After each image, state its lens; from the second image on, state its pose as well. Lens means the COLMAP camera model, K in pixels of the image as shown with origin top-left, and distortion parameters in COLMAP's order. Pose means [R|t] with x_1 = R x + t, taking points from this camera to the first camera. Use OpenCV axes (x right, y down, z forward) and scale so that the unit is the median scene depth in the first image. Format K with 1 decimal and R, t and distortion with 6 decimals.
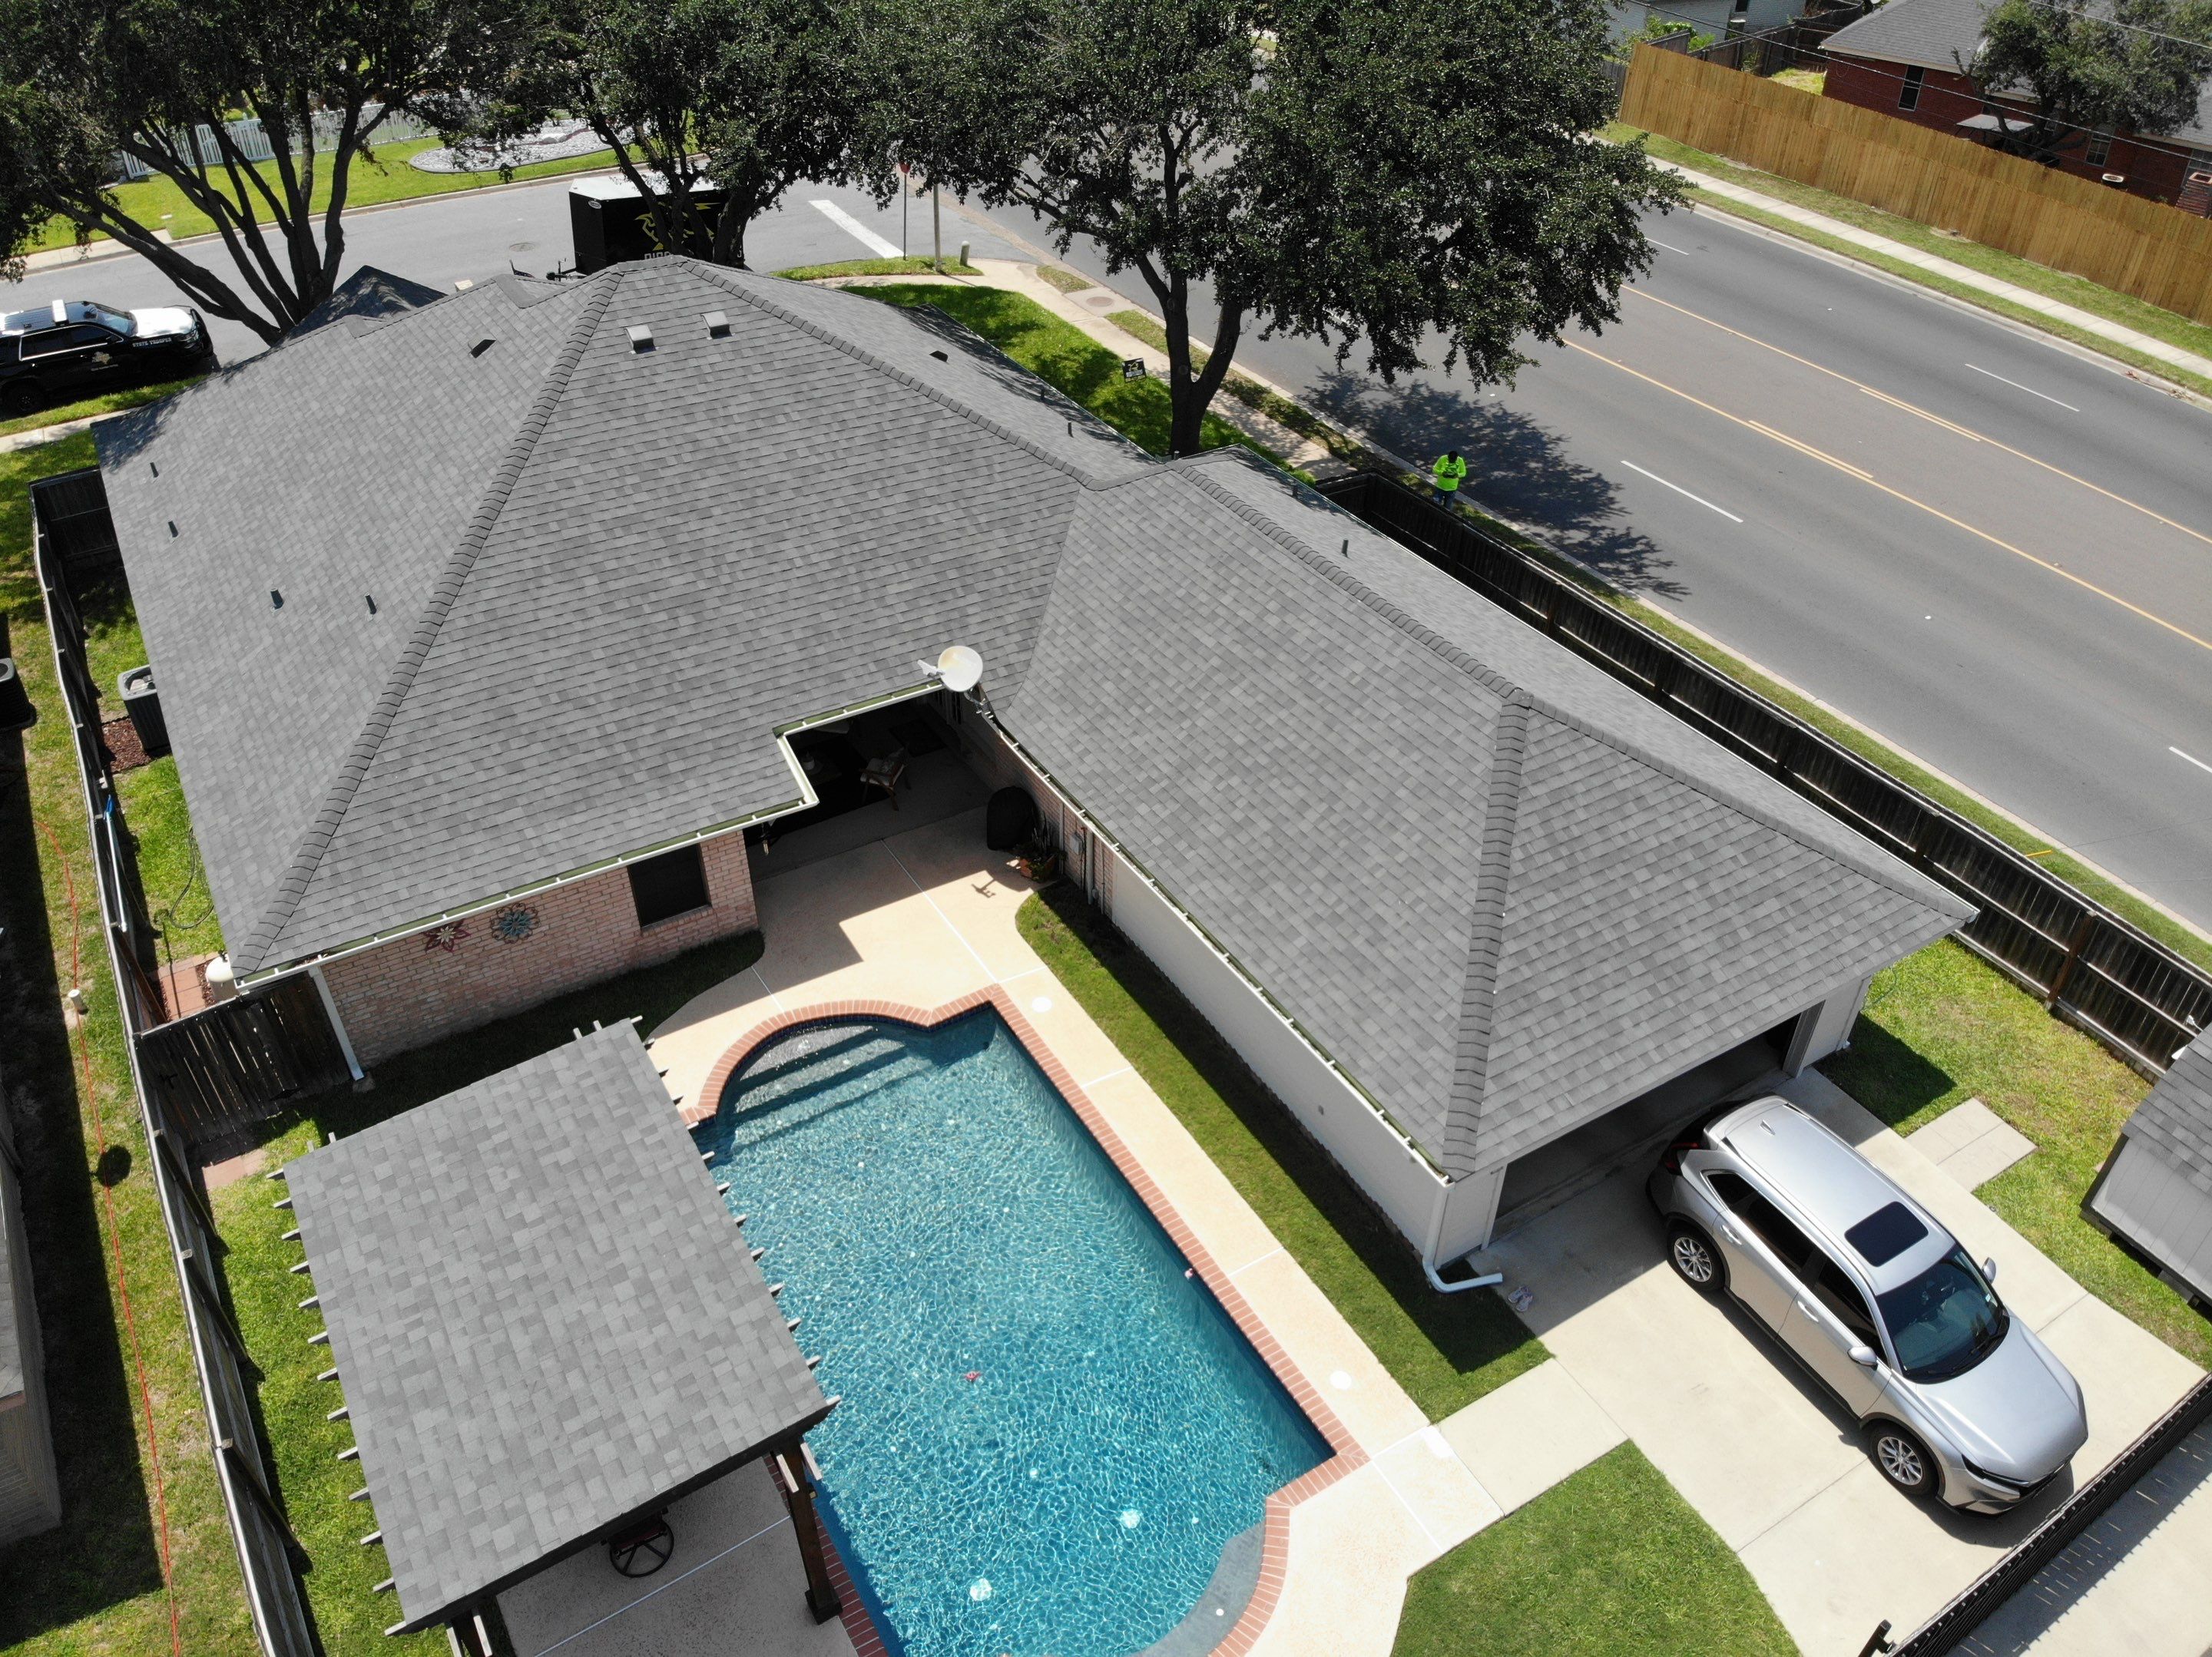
lens RADIAL K [[1651.1, 0, 1106.0], [0, 1651.1, 828.5], [0, 0, 1]] dist [0.108868, -0.332538]
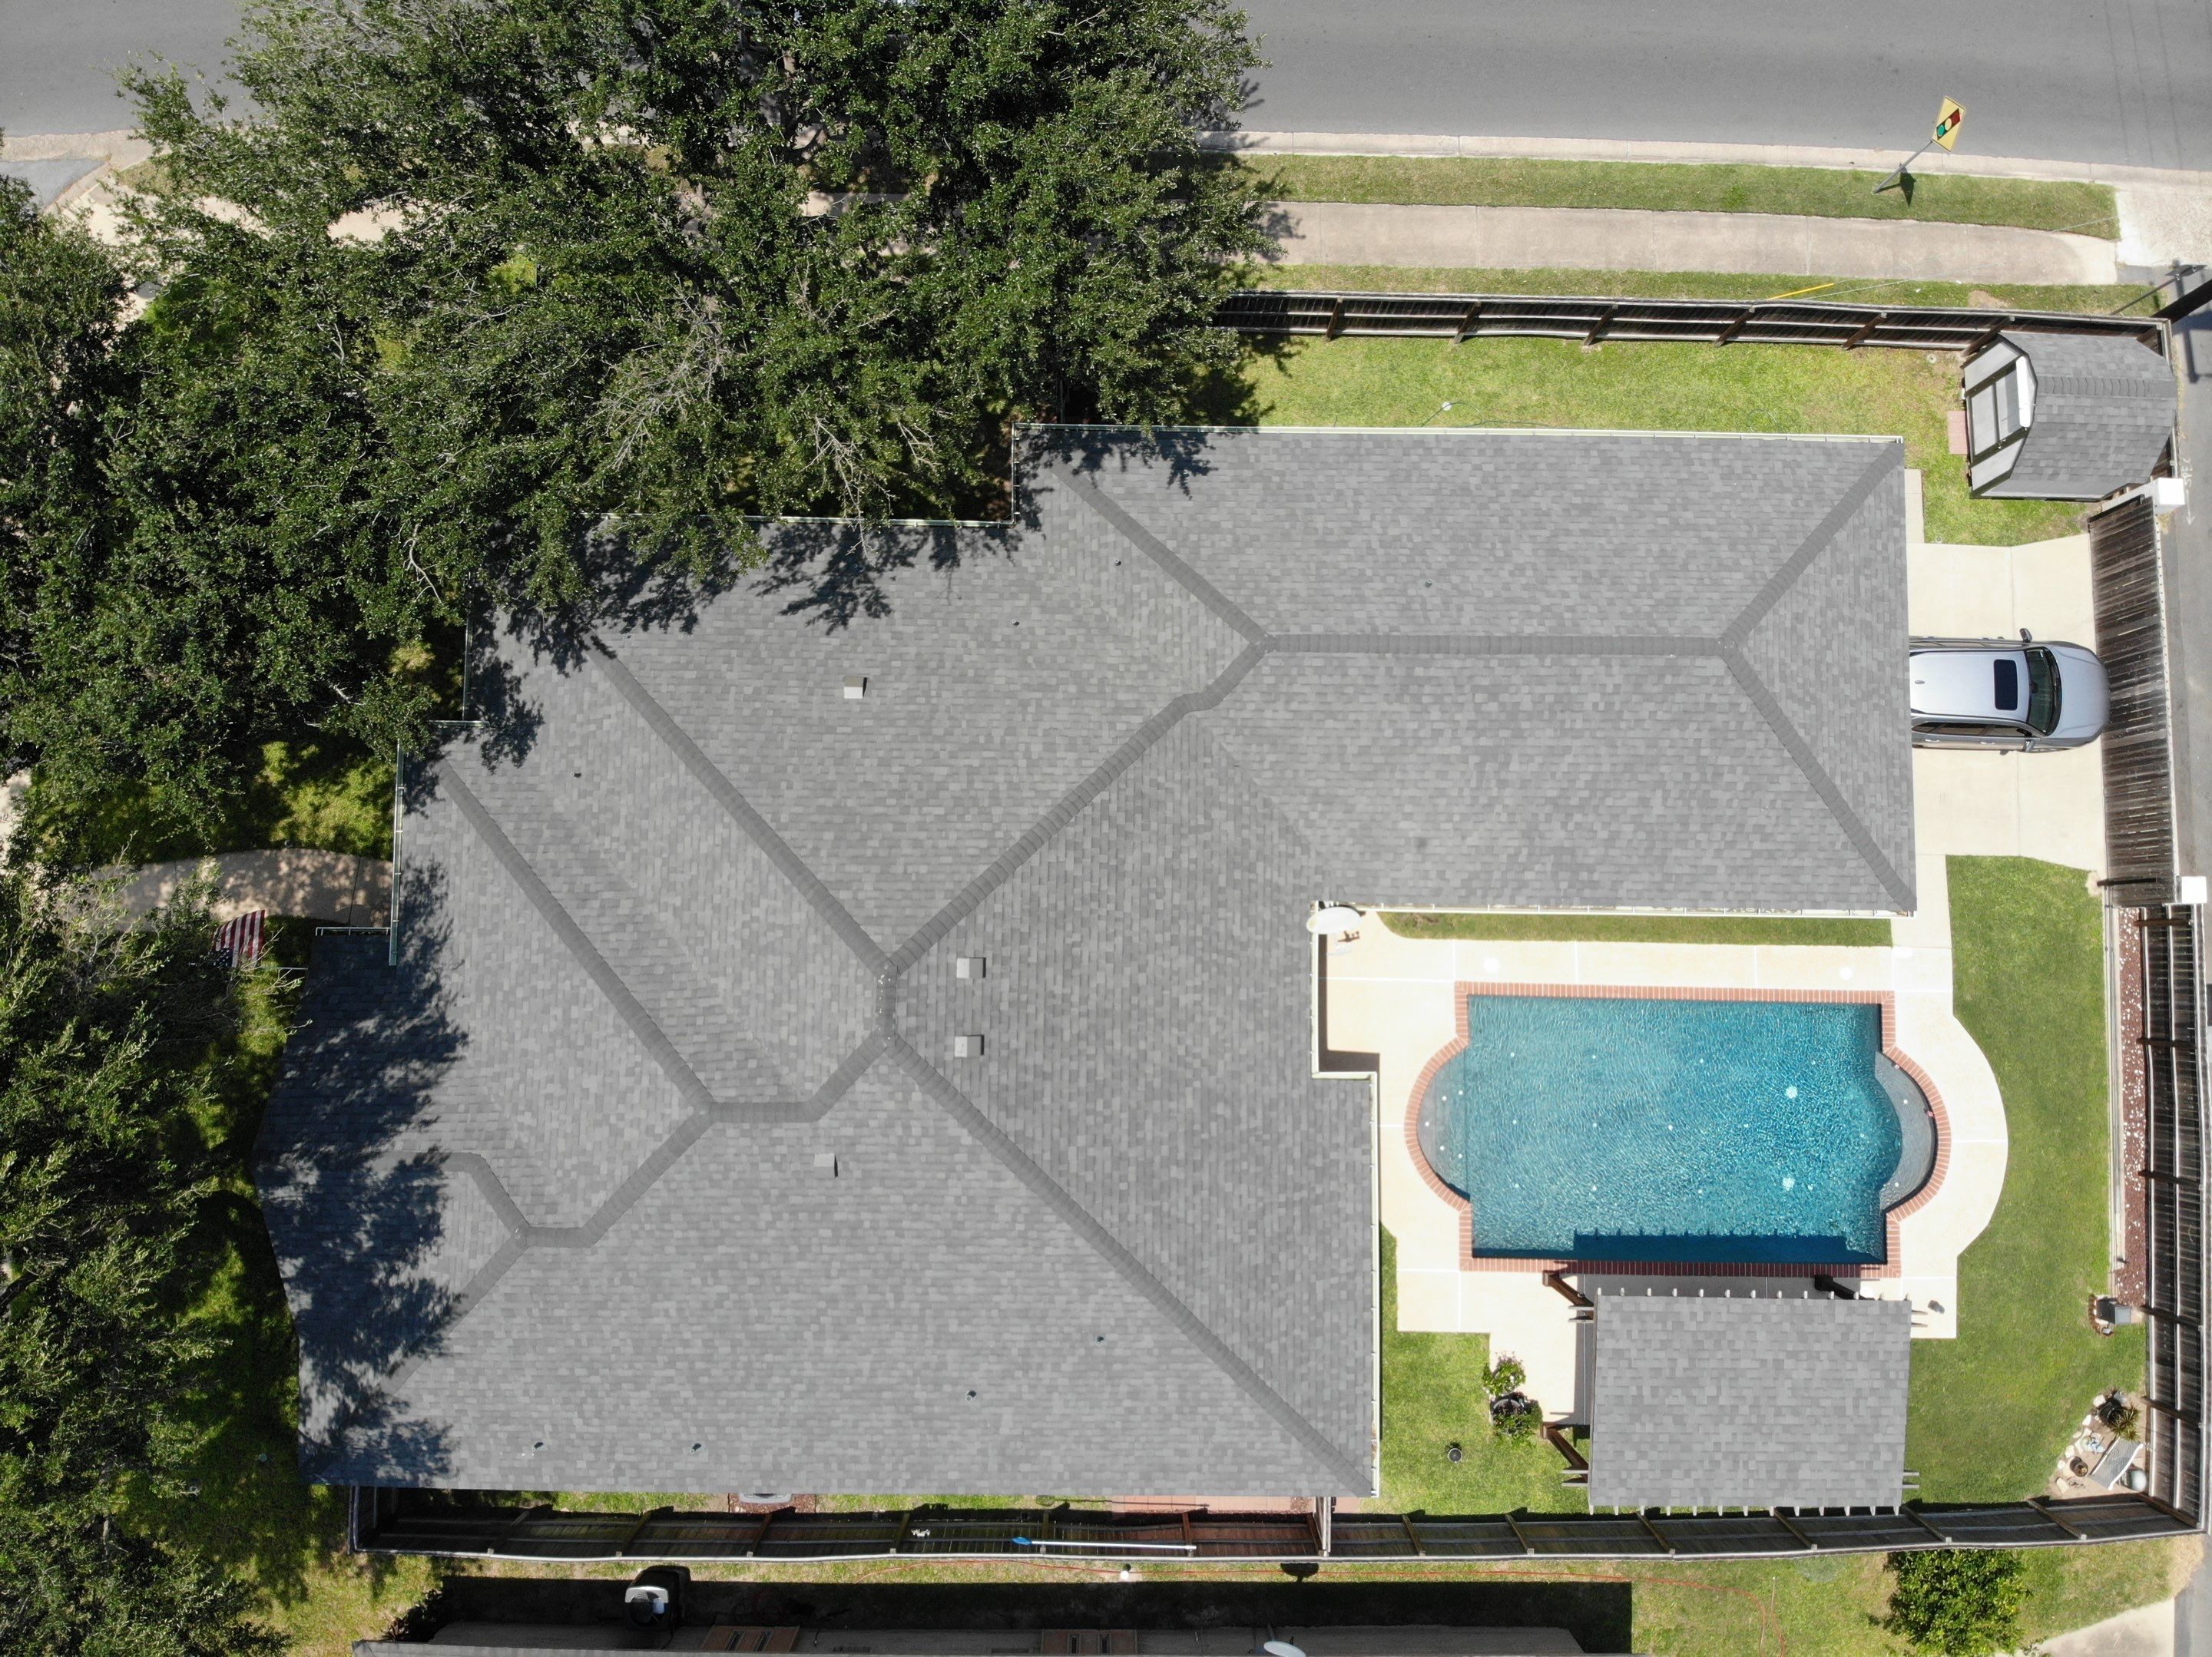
lens RADIAL K [[1651.1, 0, 1106.0], [0, 1651.1, 828.5], [0, 0, 1]] dist [0.108868, -0.332538]
pose [[0.535560, -0.843079, 0.048930, -0.187182], [0.517339, 0.373328, 0.770056, -1.191535], [-0.667485, -0.387098, 0.636097, 0.377425]]
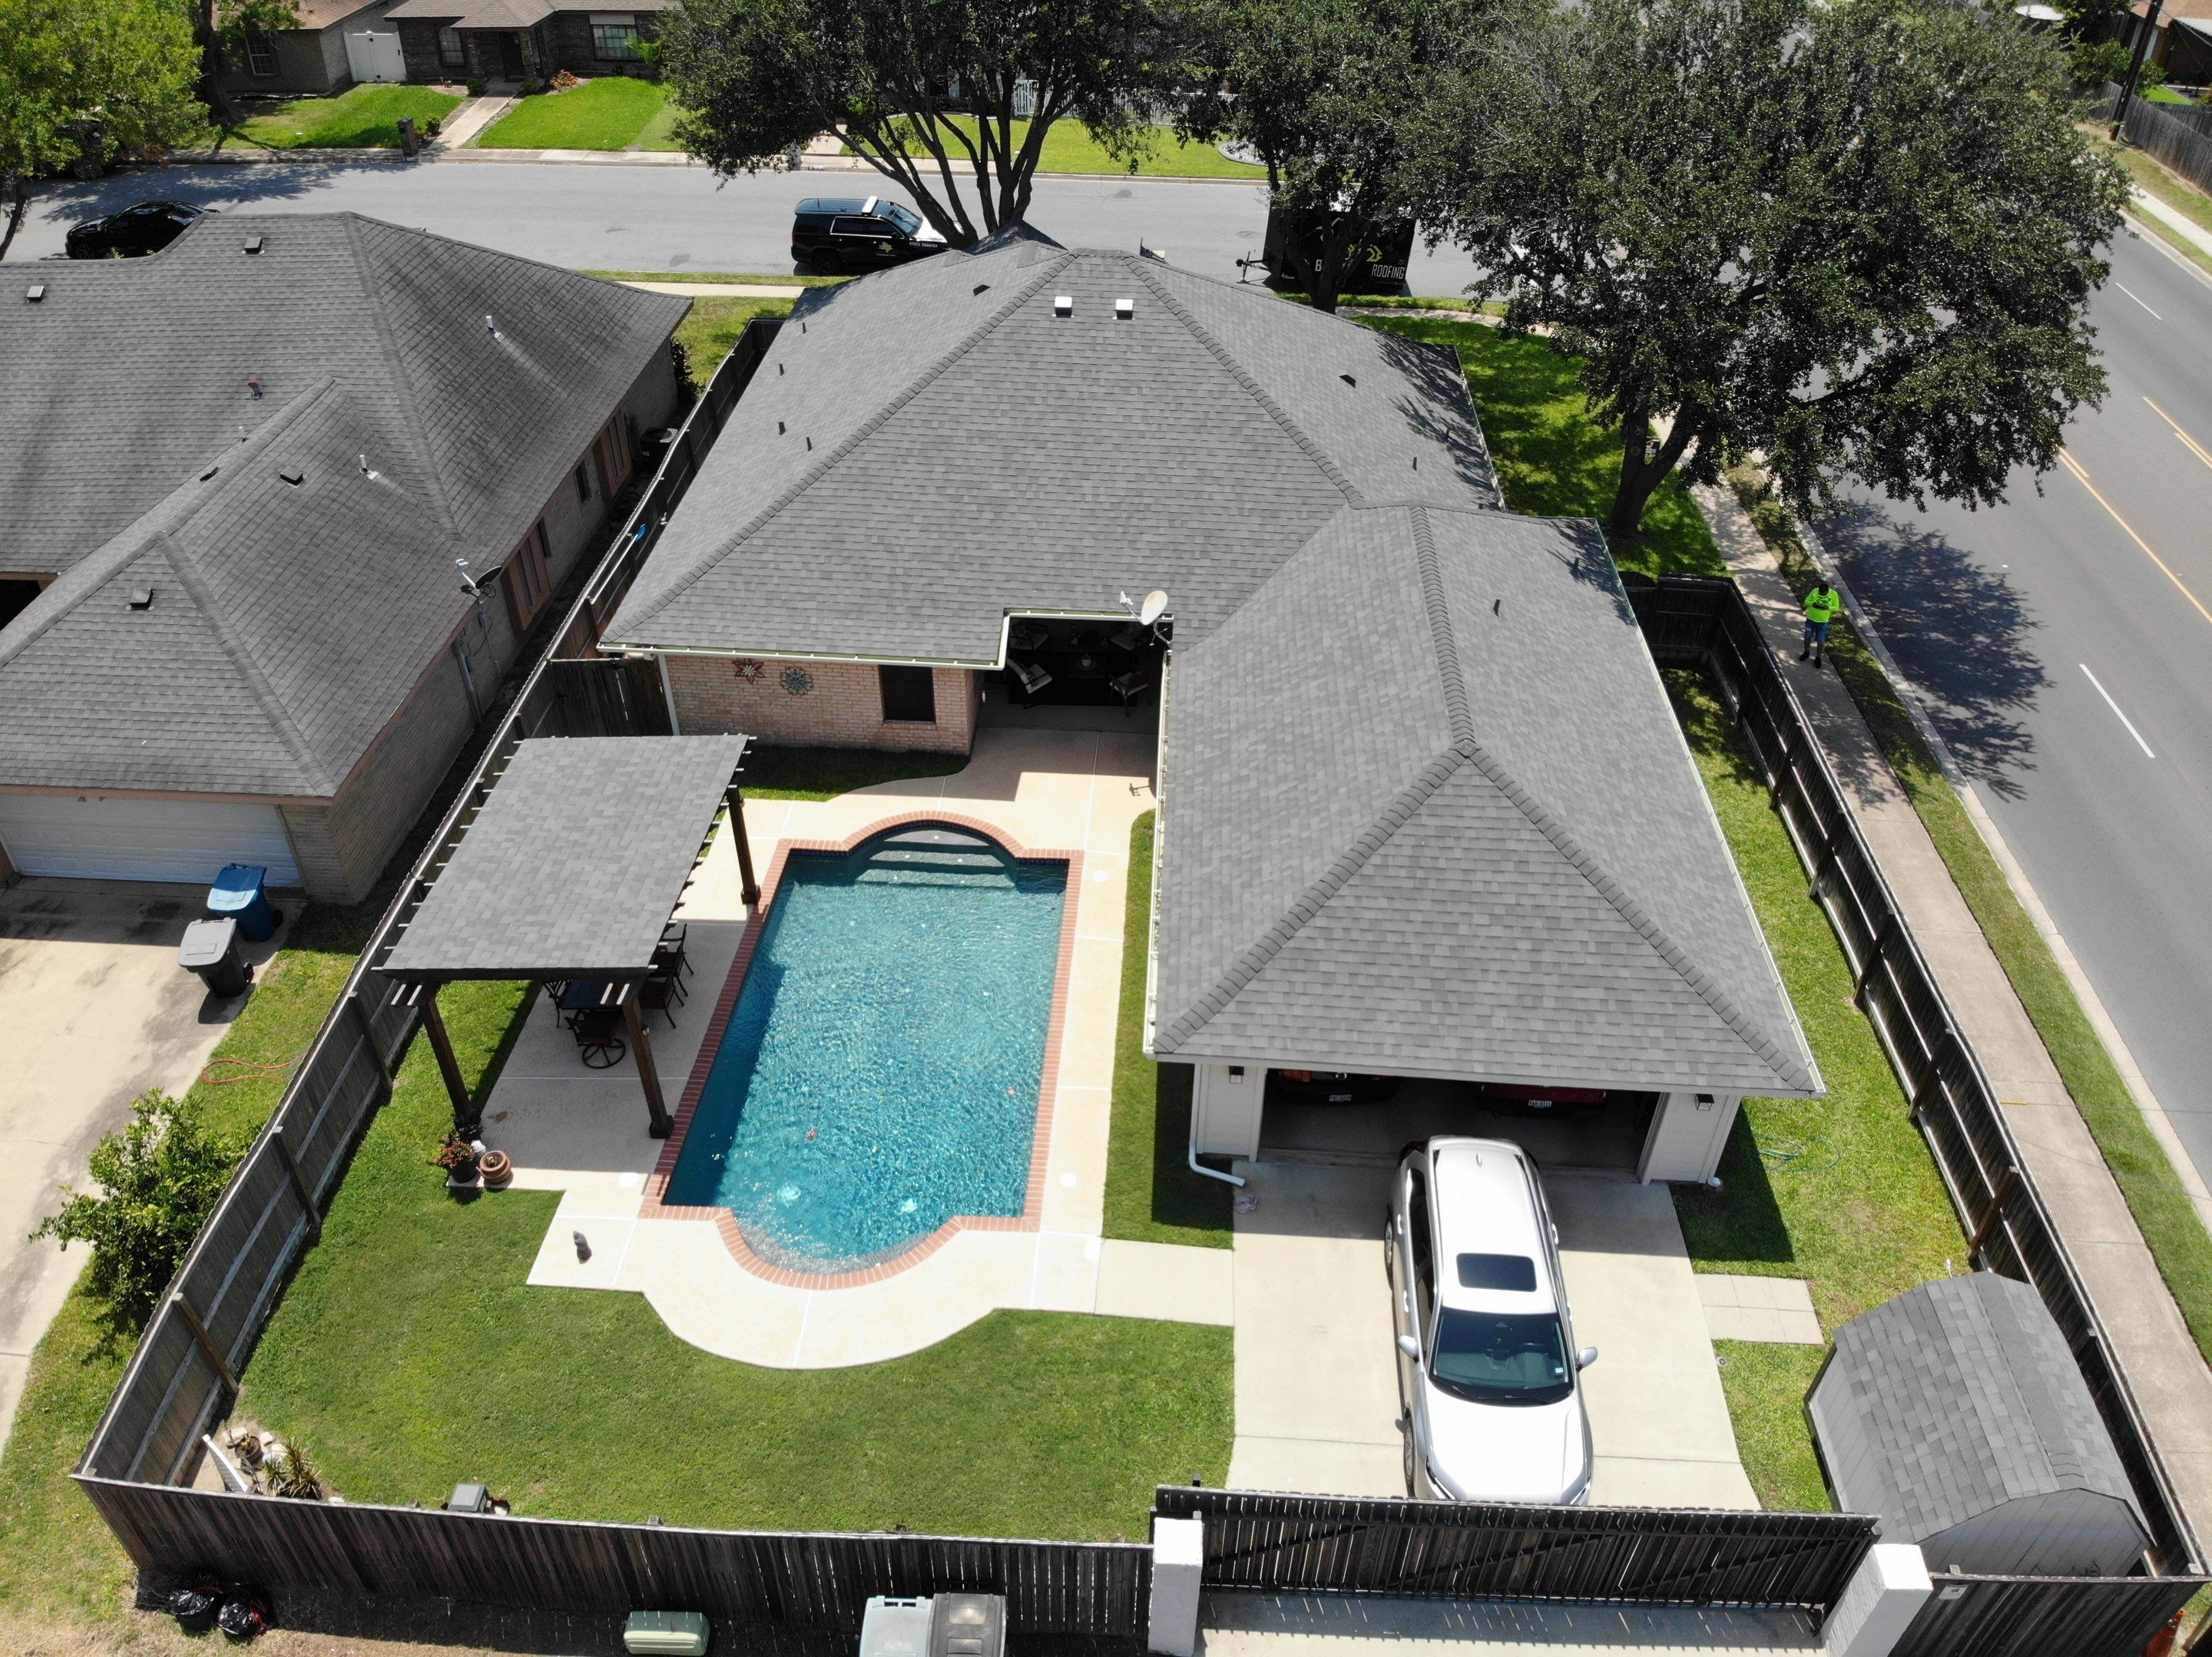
lens RADIAL K [[1619.4, 0, 1097.9], [0, 1619.4, 835.6], [0, 0, 1]] dist [0.195938, -0.473496]
pose [[0.819962, 0.345352, -0.456503, 0.522964], [-0.346721, 0.934202, 0.083965, -0.025328], [0.455464, 0.089431, 0.885751, -0.106320]]
